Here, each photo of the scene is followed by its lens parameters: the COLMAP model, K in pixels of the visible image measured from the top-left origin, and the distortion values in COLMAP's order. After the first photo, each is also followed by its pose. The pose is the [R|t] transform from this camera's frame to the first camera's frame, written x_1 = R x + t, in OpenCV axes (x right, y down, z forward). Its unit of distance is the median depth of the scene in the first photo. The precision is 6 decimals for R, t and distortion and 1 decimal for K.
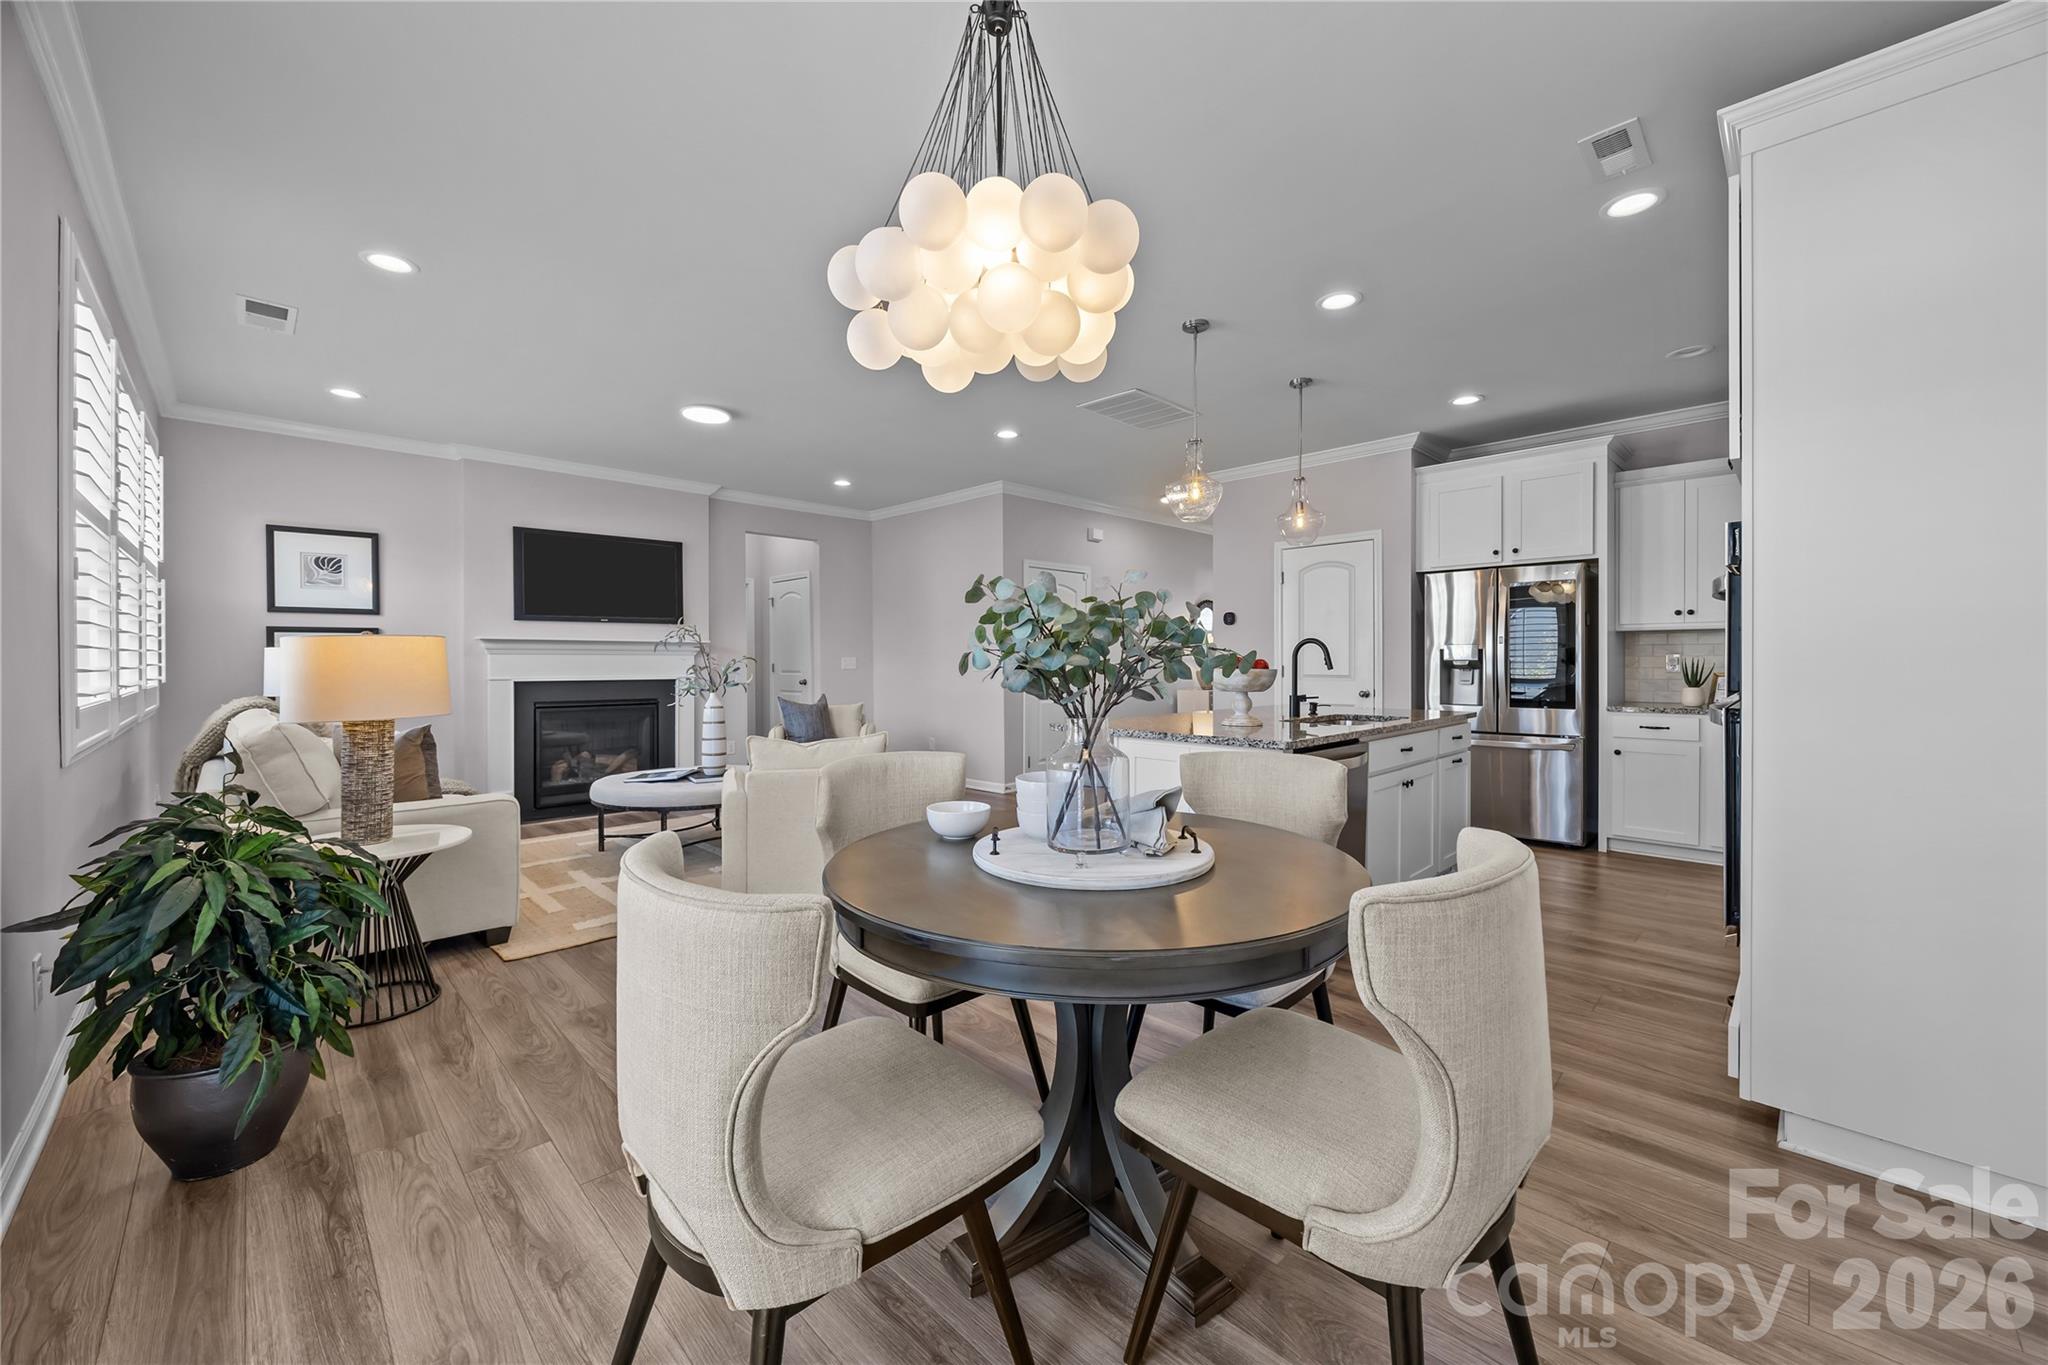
lens RADIAL K [[784.3, 0, 1021.9], [0, 784.3, 668.8], [0, 0, 1]] dist [-0.001402, -0.000252]
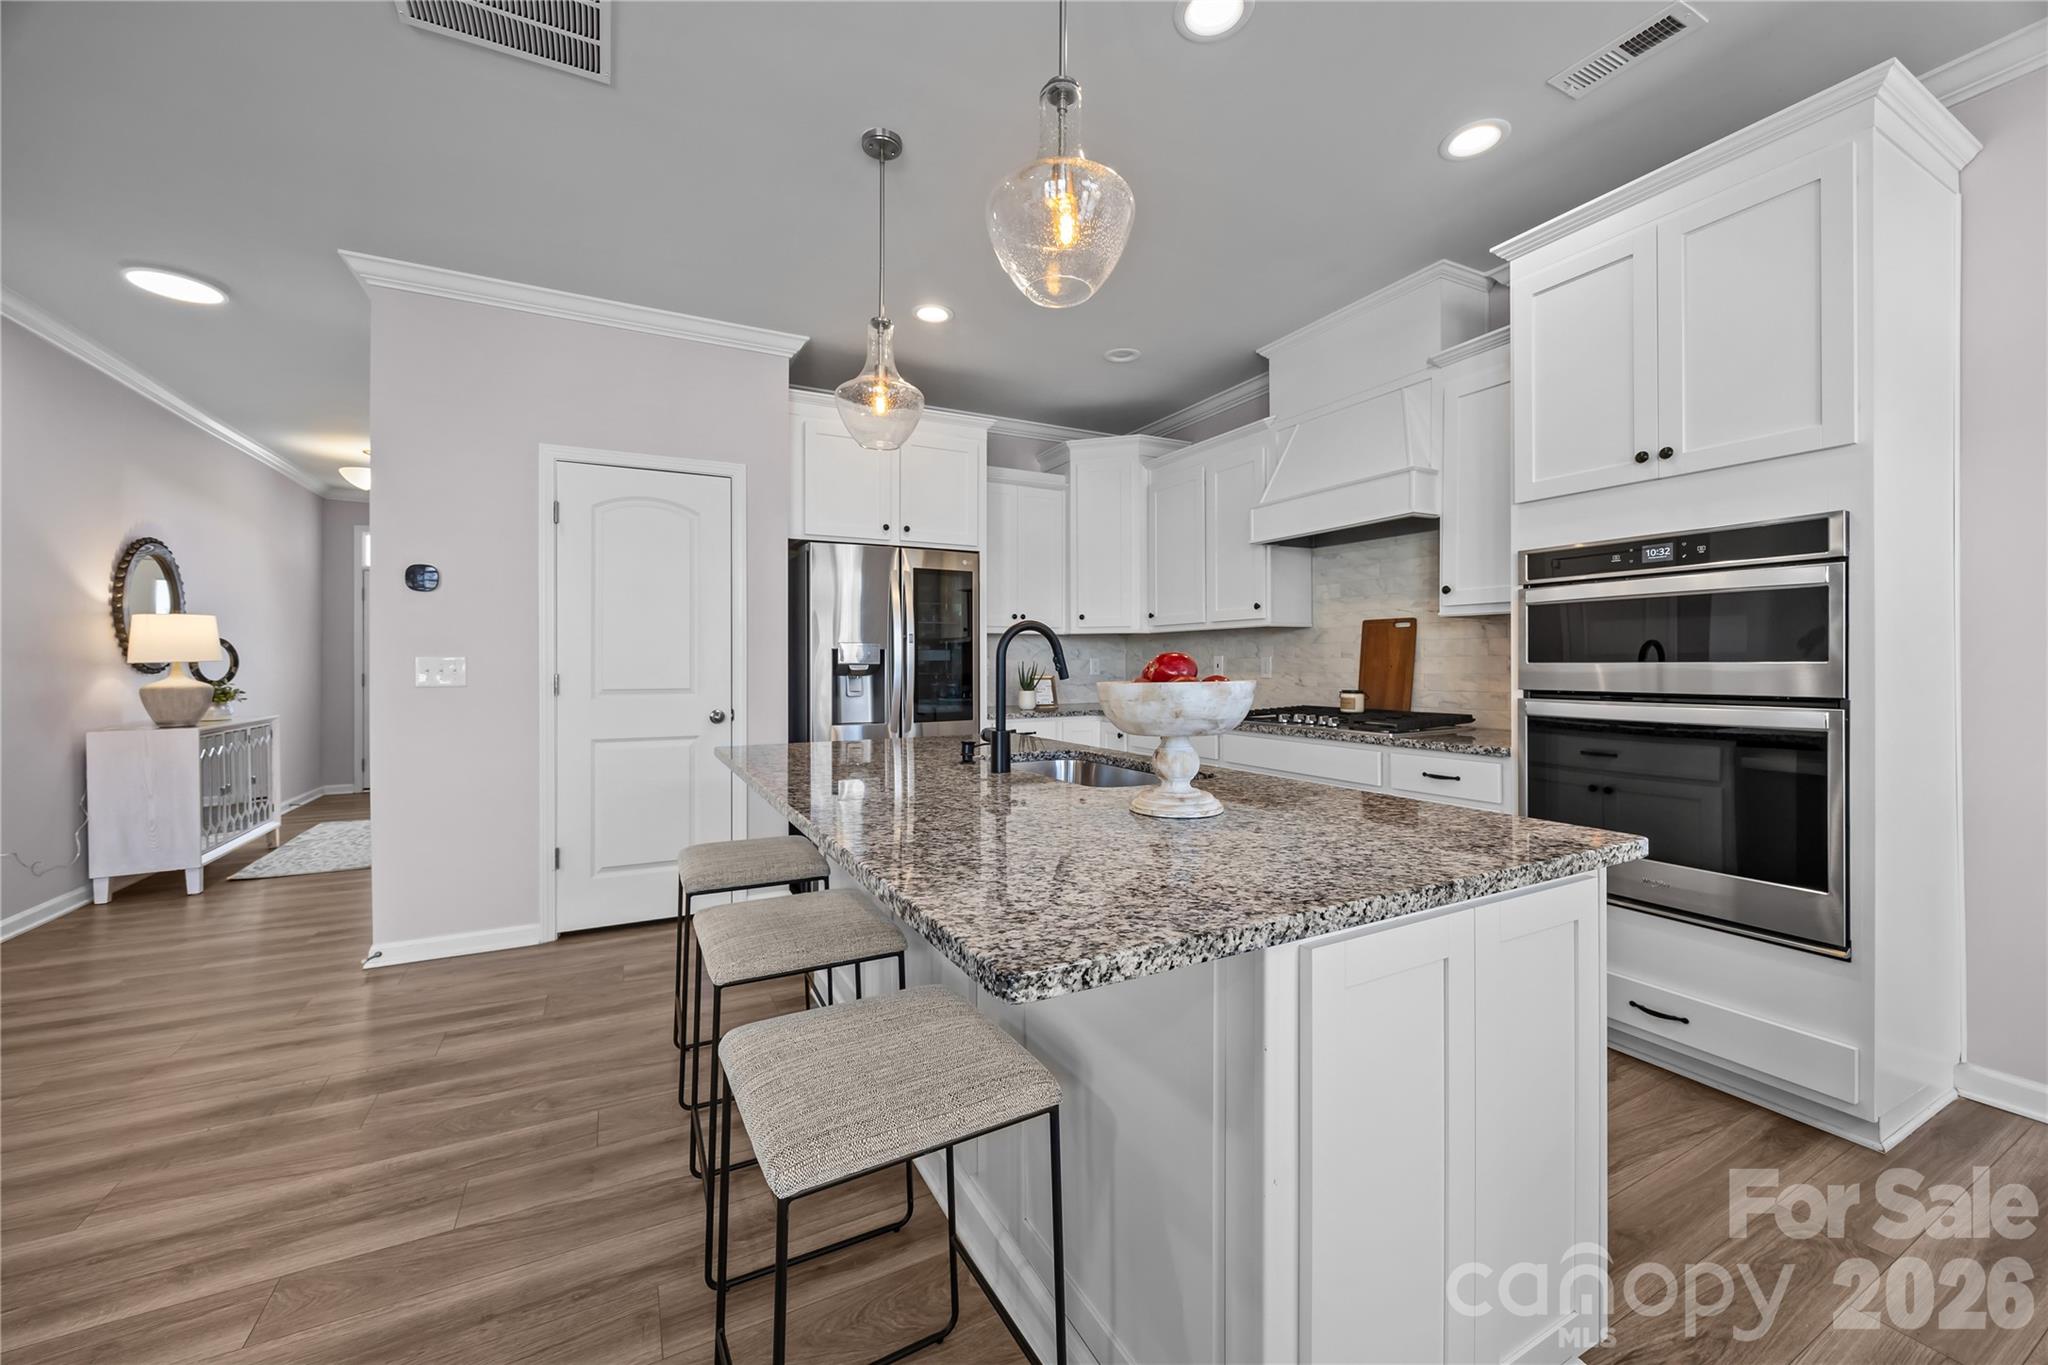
lens RADIAL K [[784.3, 0, 1022.3], [0, 784.3, 665.4], [0, 0, 1]] dist [-0.001402, -0.000252]
pose [[0.288071, -0.000019, 0.957609, -0.098764], [0.011947, 0.999922, -0.003574, -0.004557], [-0.957535, 0.012470, 0.288048, 0.575499]]
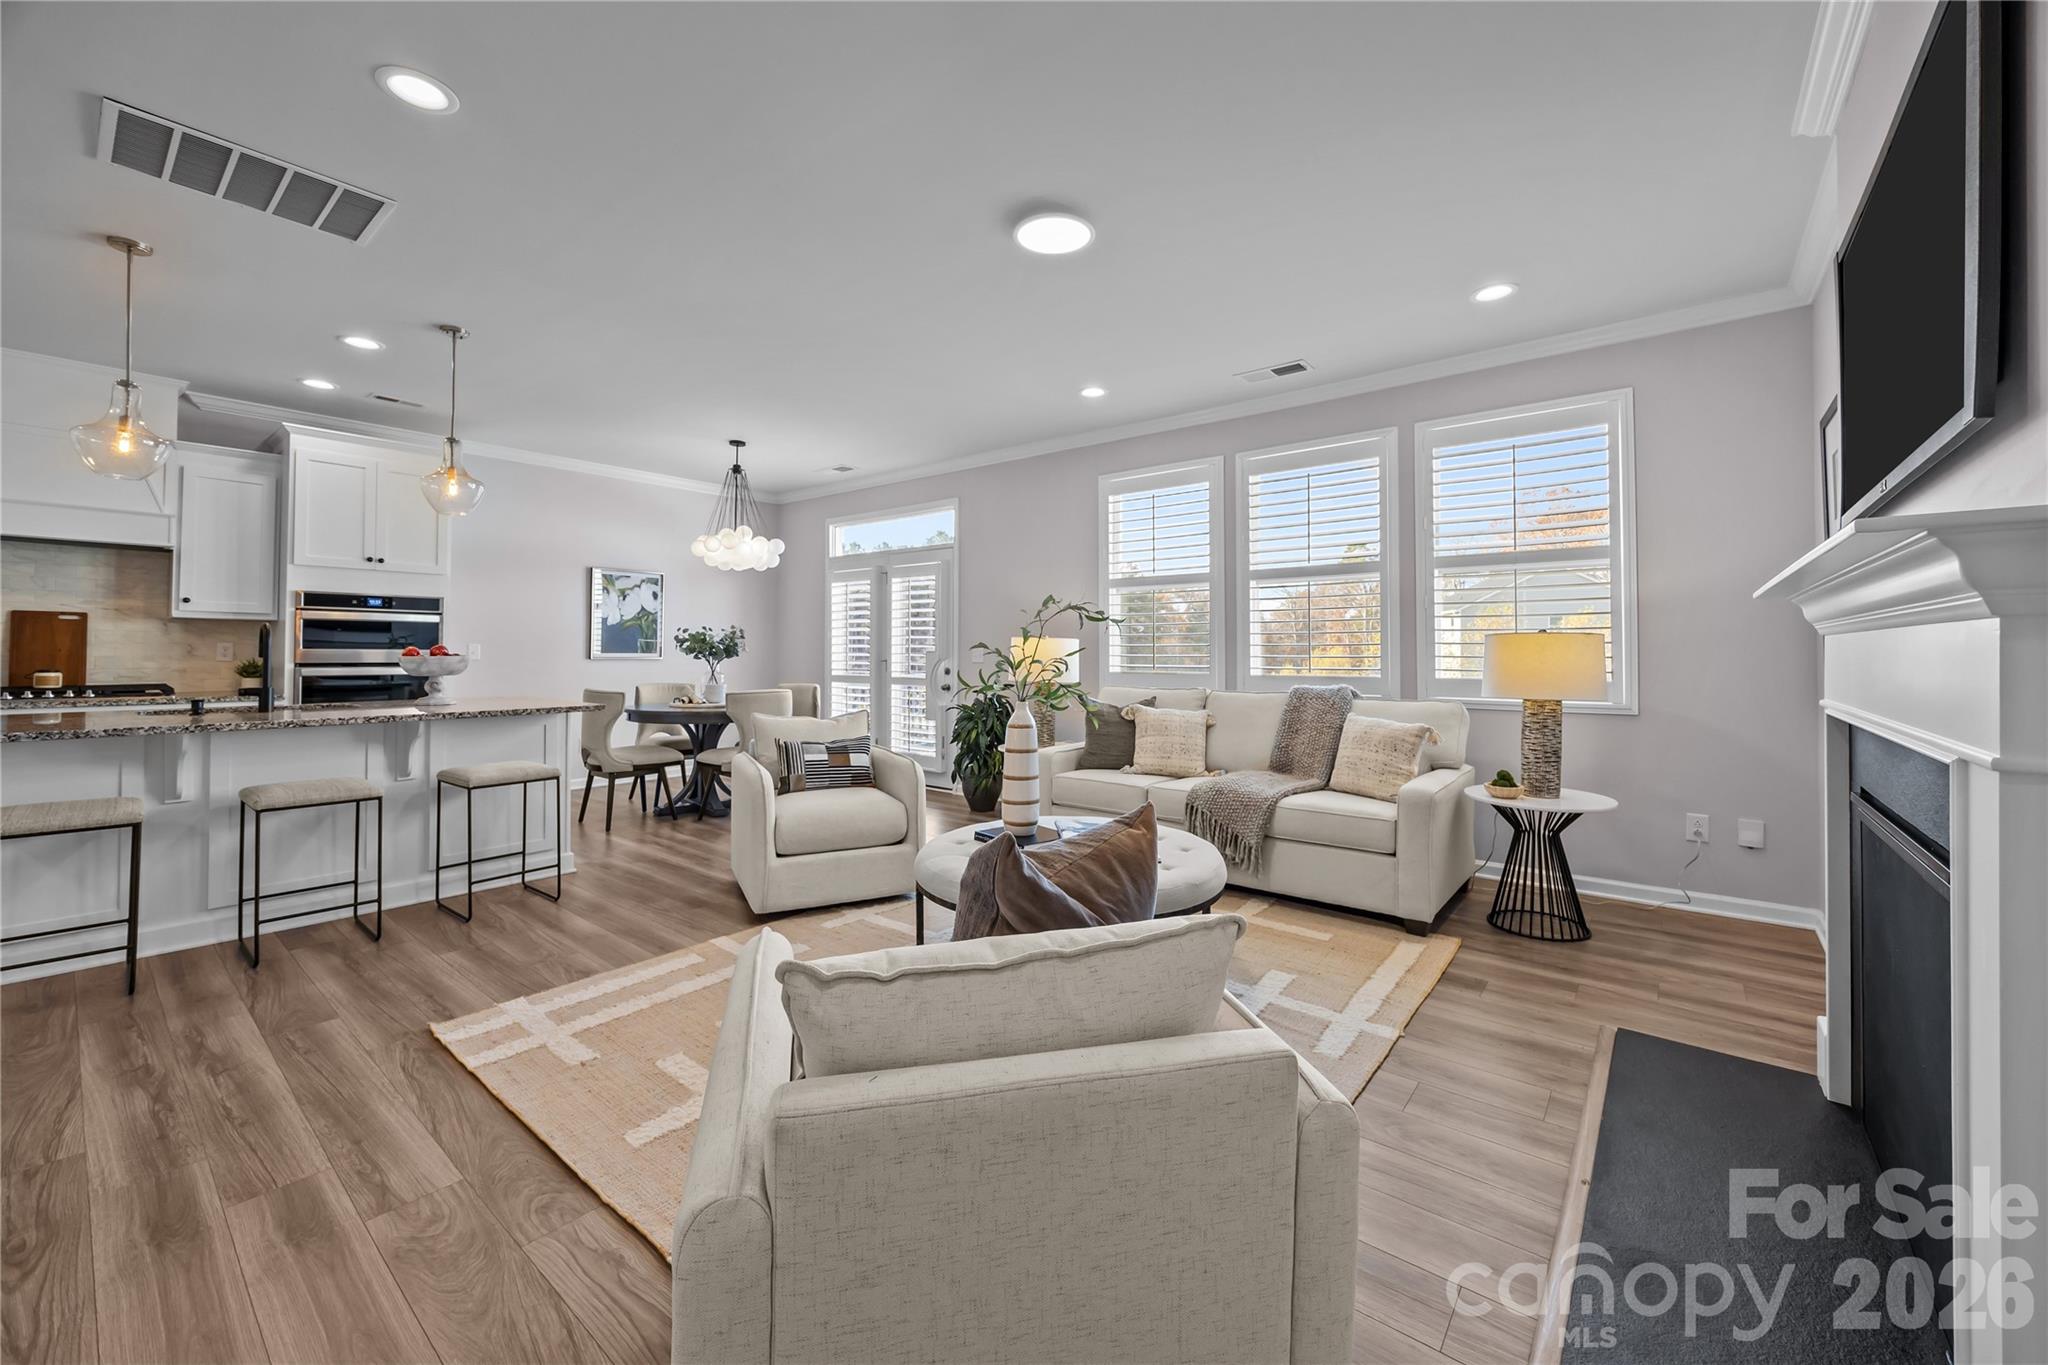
lens RADIAL K [[784.3, 0, 1017.7], [0, 784.3, 641.6], [0, 0, 1]] dist [-0.001402, -0.000252]
pose [[-0.993687, -0.003894, -0.112118, -0.266271], [-0.003664, 0.999991, -0.002261, -0.013016], [0.112126, -0.001836, -0.993692, 1.345201]]
